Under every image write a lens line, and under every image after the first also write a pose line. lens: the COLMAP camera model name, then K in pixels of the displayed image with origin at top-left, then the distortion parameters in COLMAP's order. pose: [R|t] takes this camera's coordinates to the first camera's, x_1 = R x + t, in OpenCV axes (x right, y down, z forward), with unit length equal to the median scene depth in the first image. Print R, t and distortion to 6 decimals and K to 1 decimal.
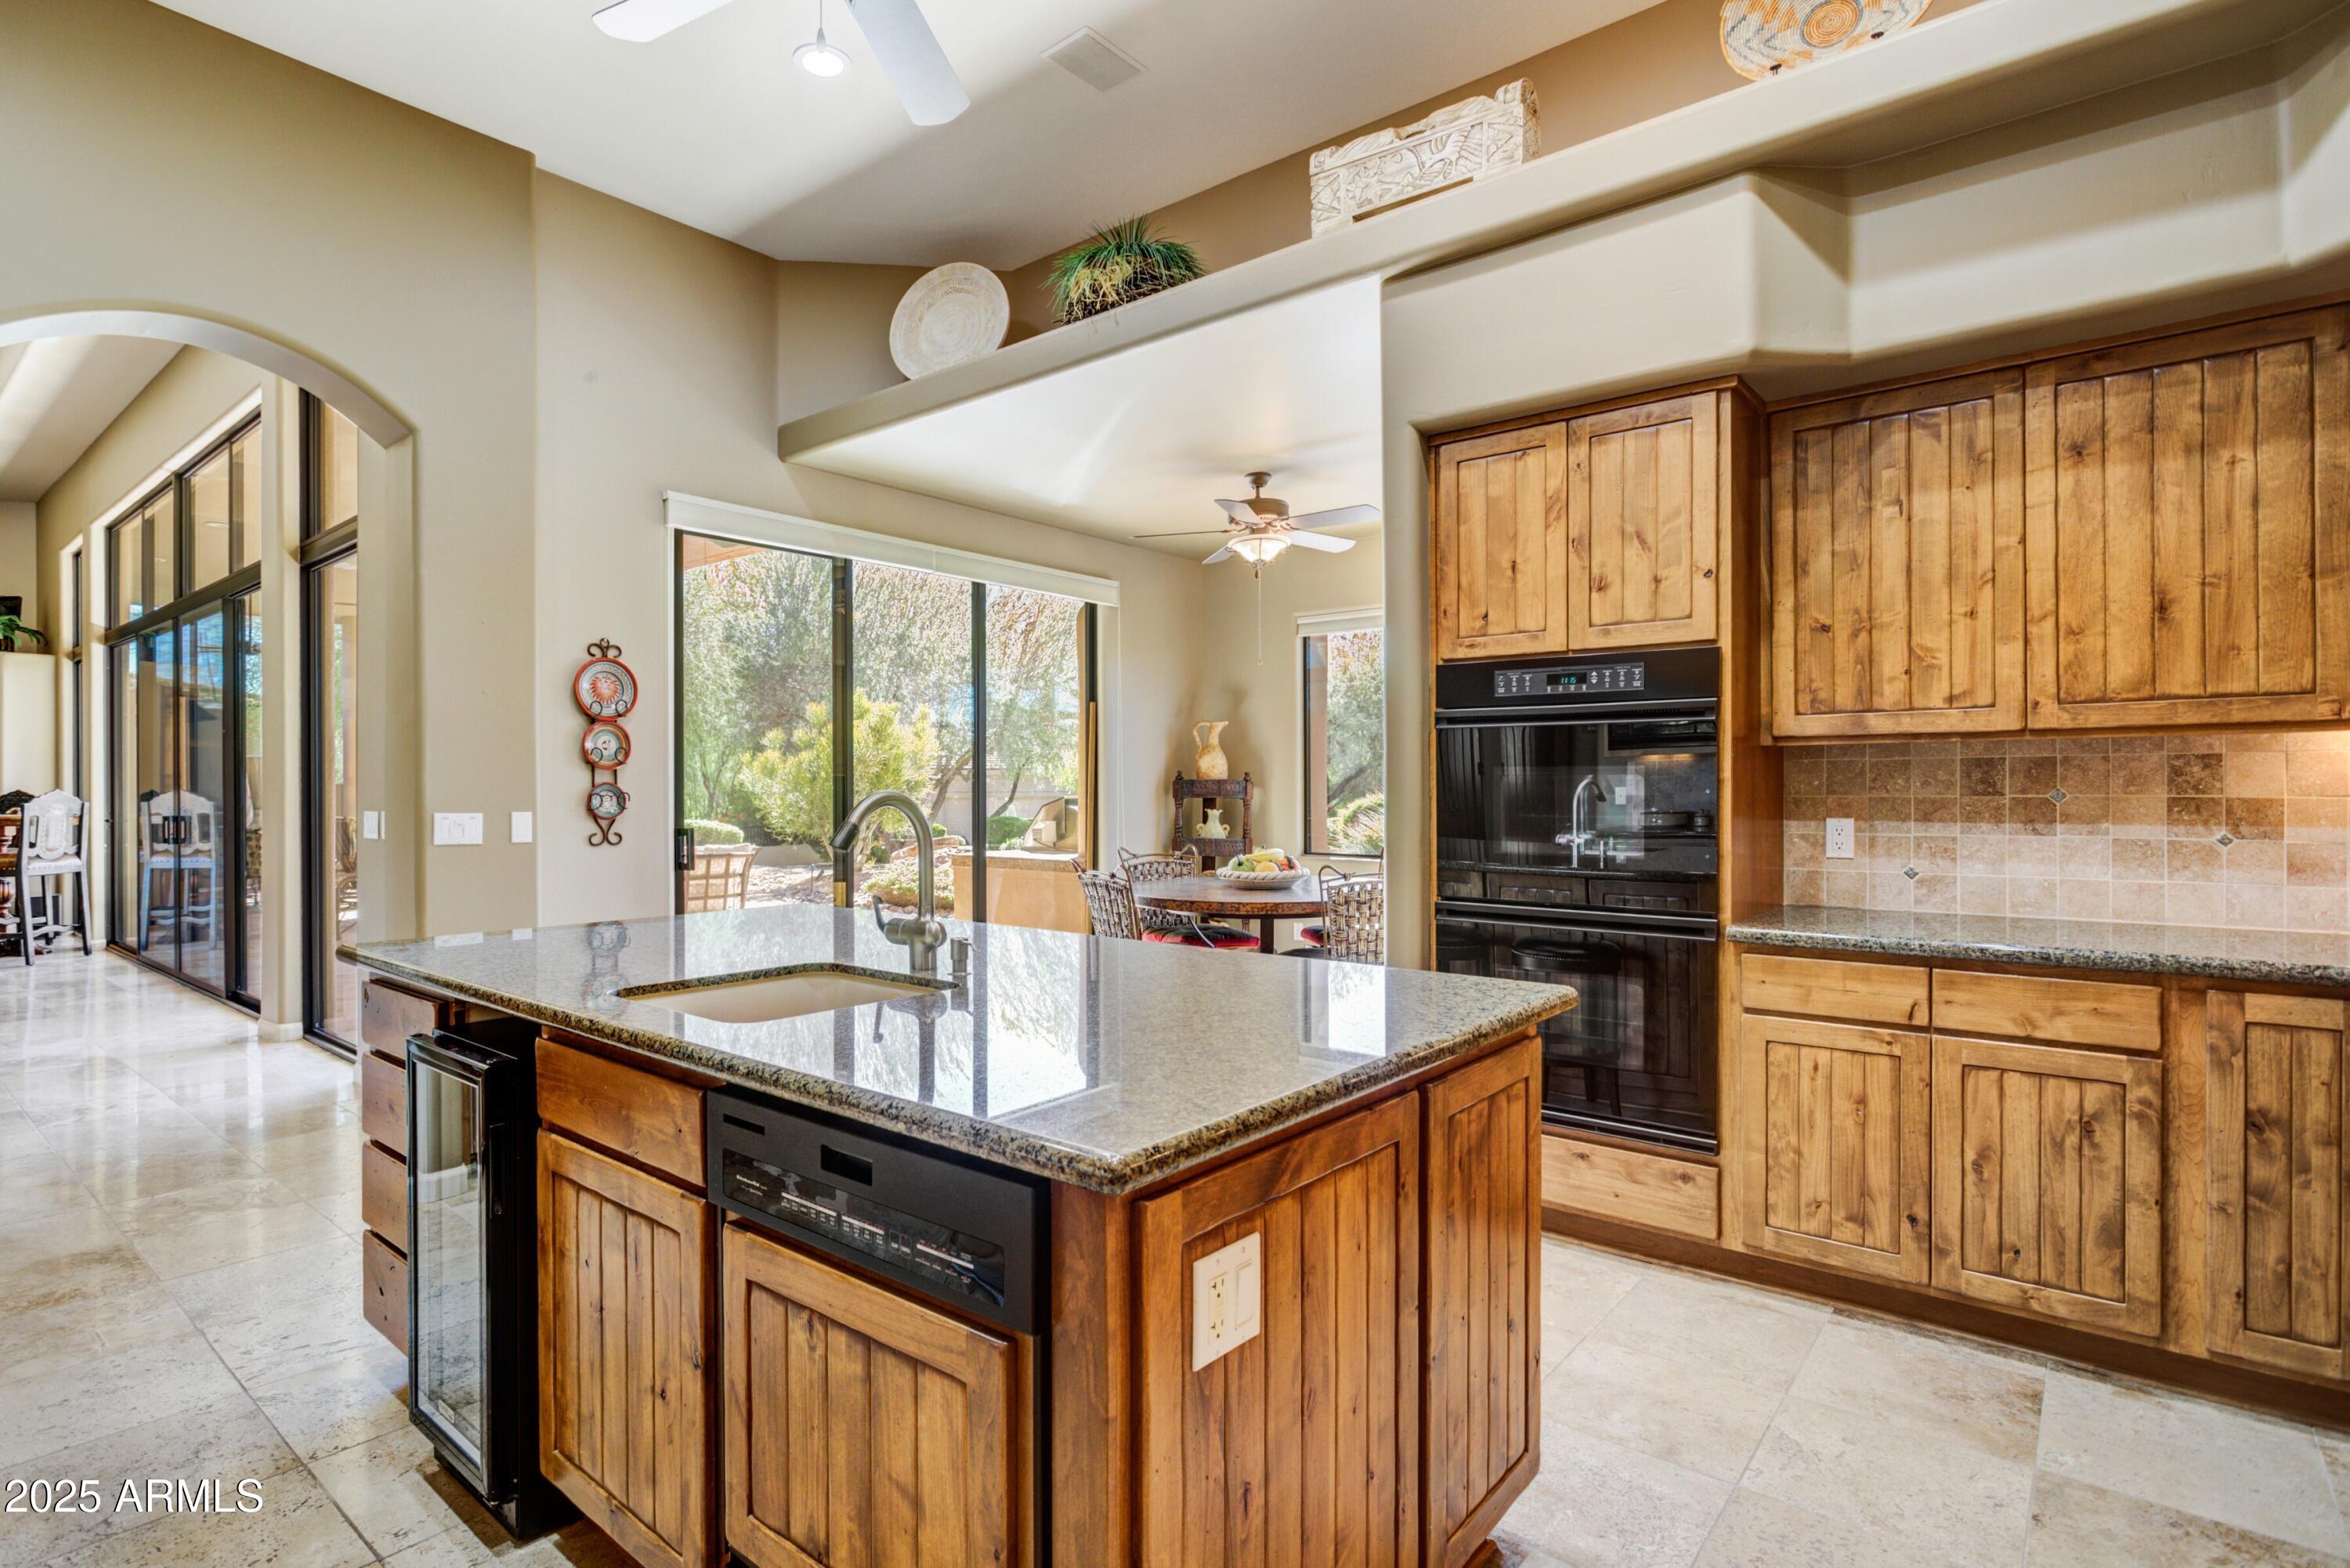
lens RADIAL K [[1163.5, 0, 1153.0], [0, 1163.5, 786.8], [0, 0, 1]] dist [-0.016139, 0.002571]
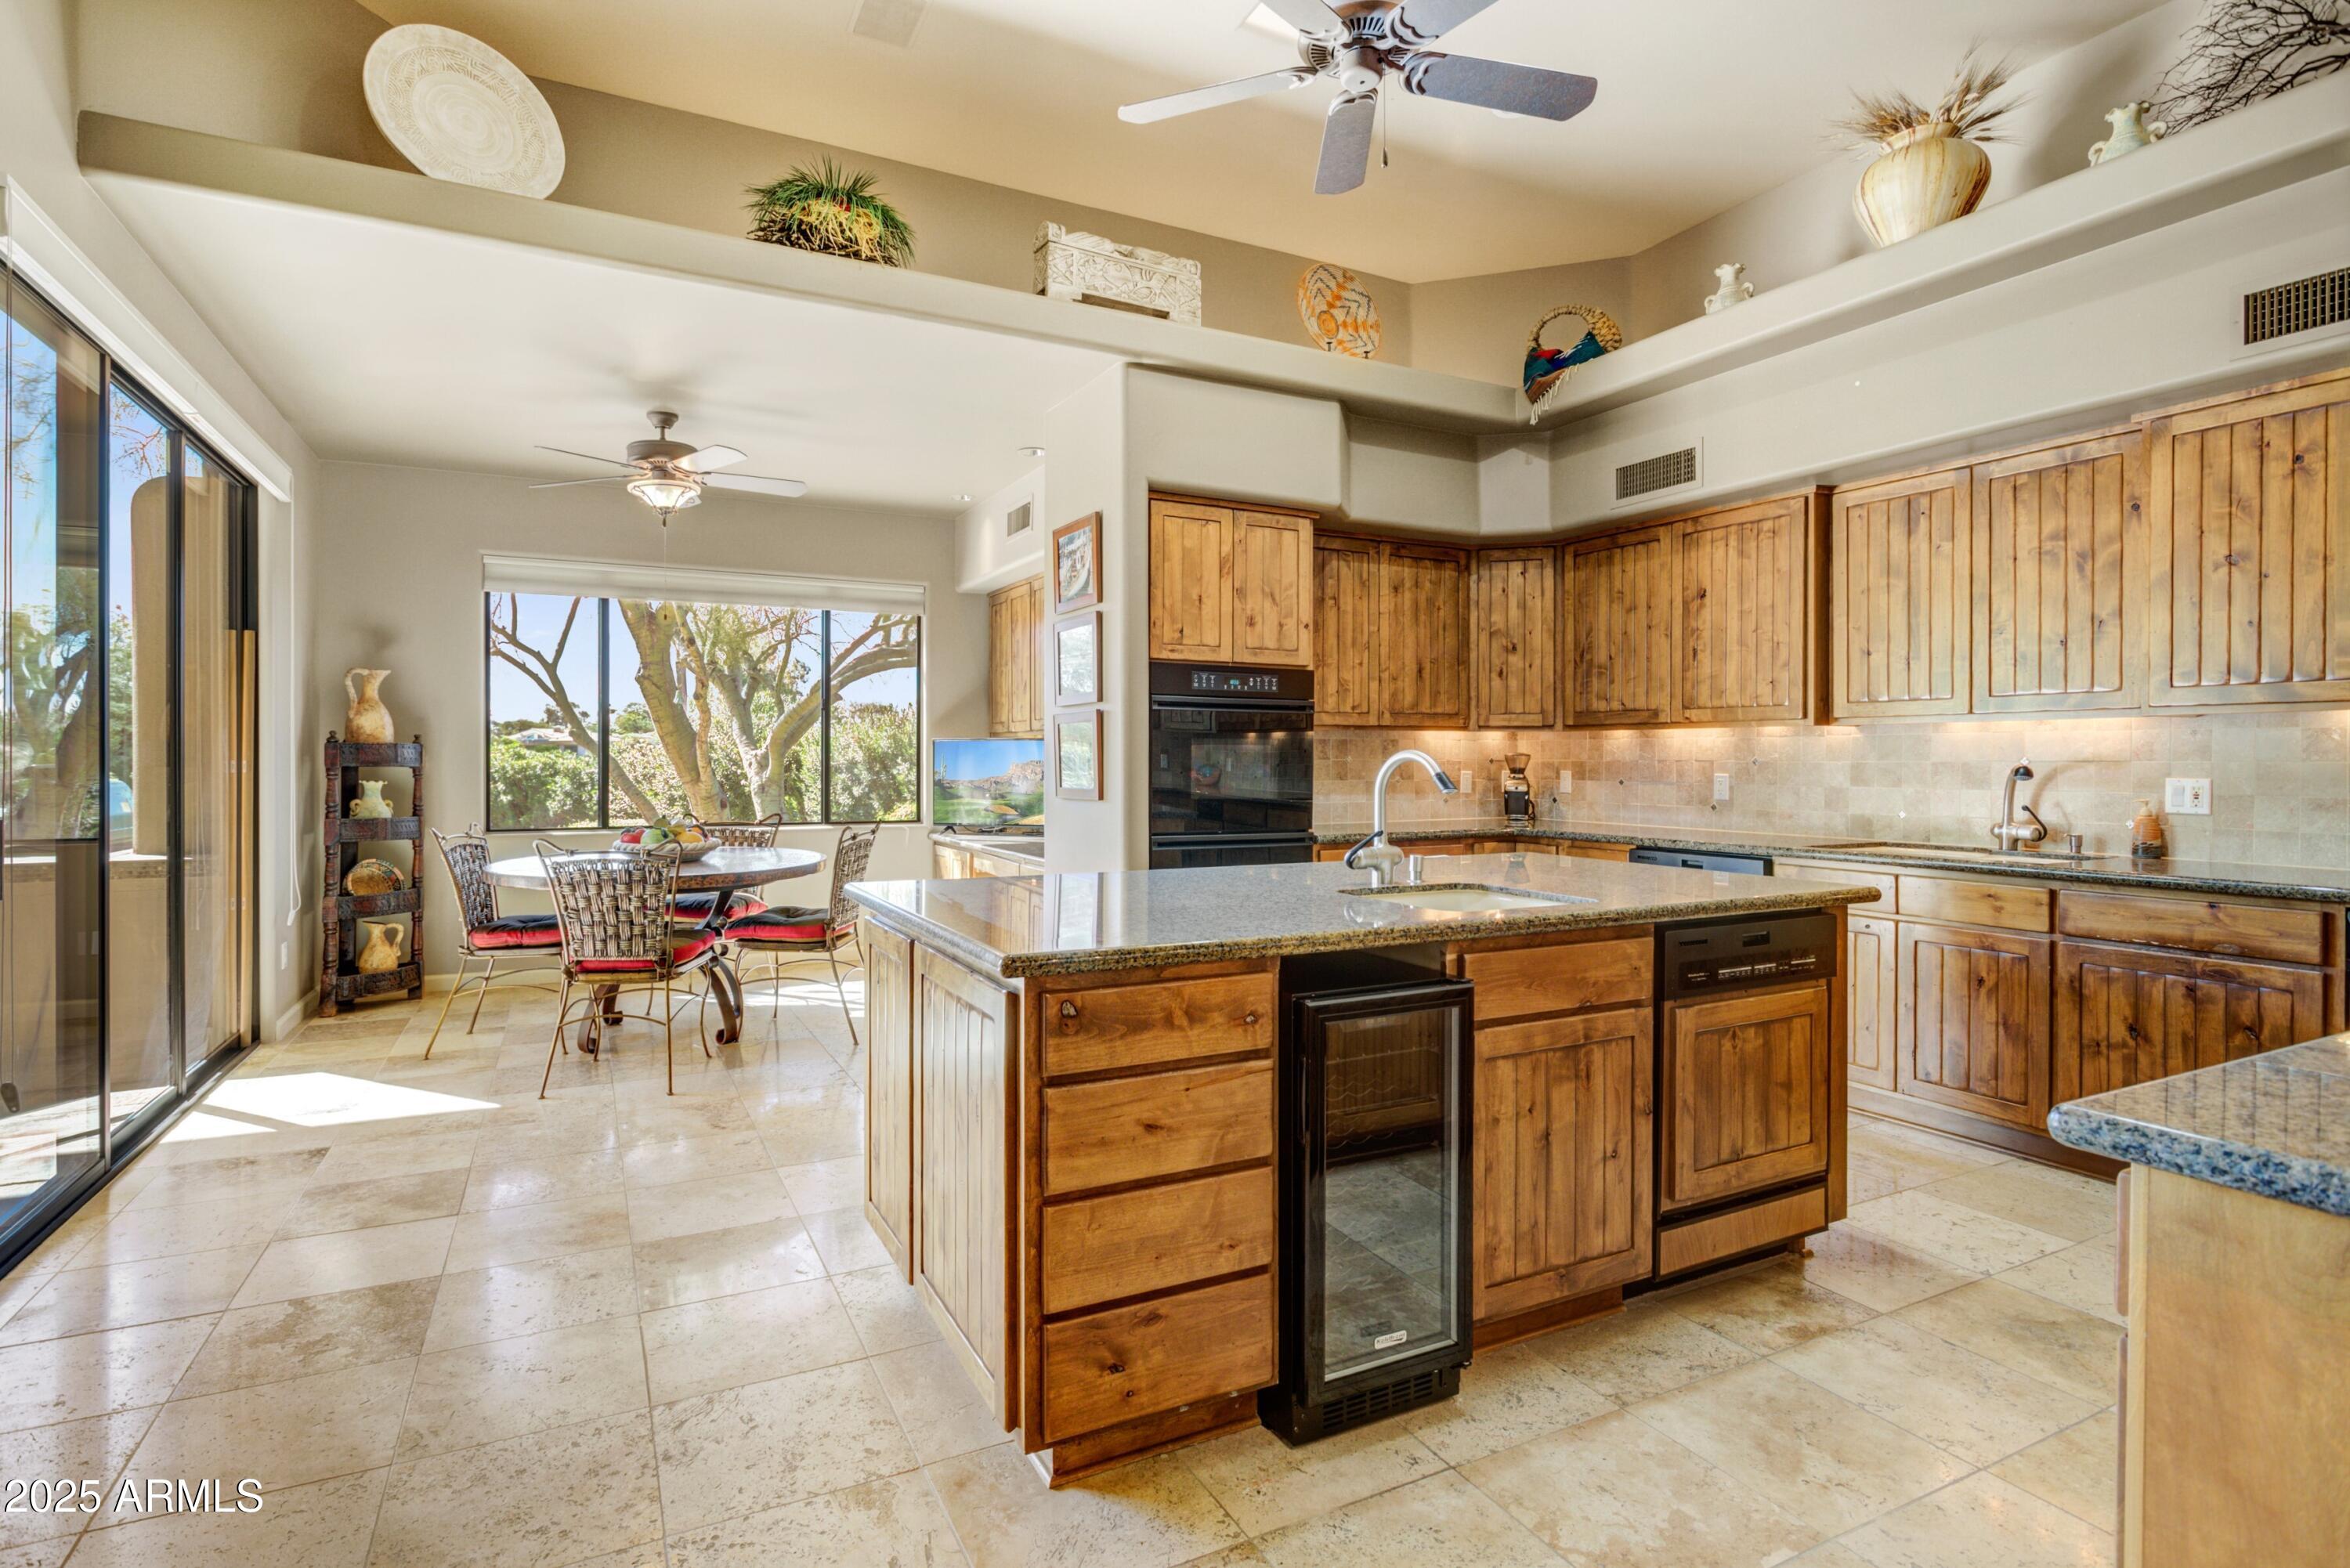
lens RADIAL K [[1163.5, 0, 1167.0], [0, 1163.5, 768.5], [0, 0, 1]] dist [-0.016139, 0.002571]
pose [[0.387901, -0.001121, 0.921701, -1.066626], [-0.002688, 0.999994, 0.002348, 0.017828], [-0.921697, -0.003388, 0.387895, 0.488255]]
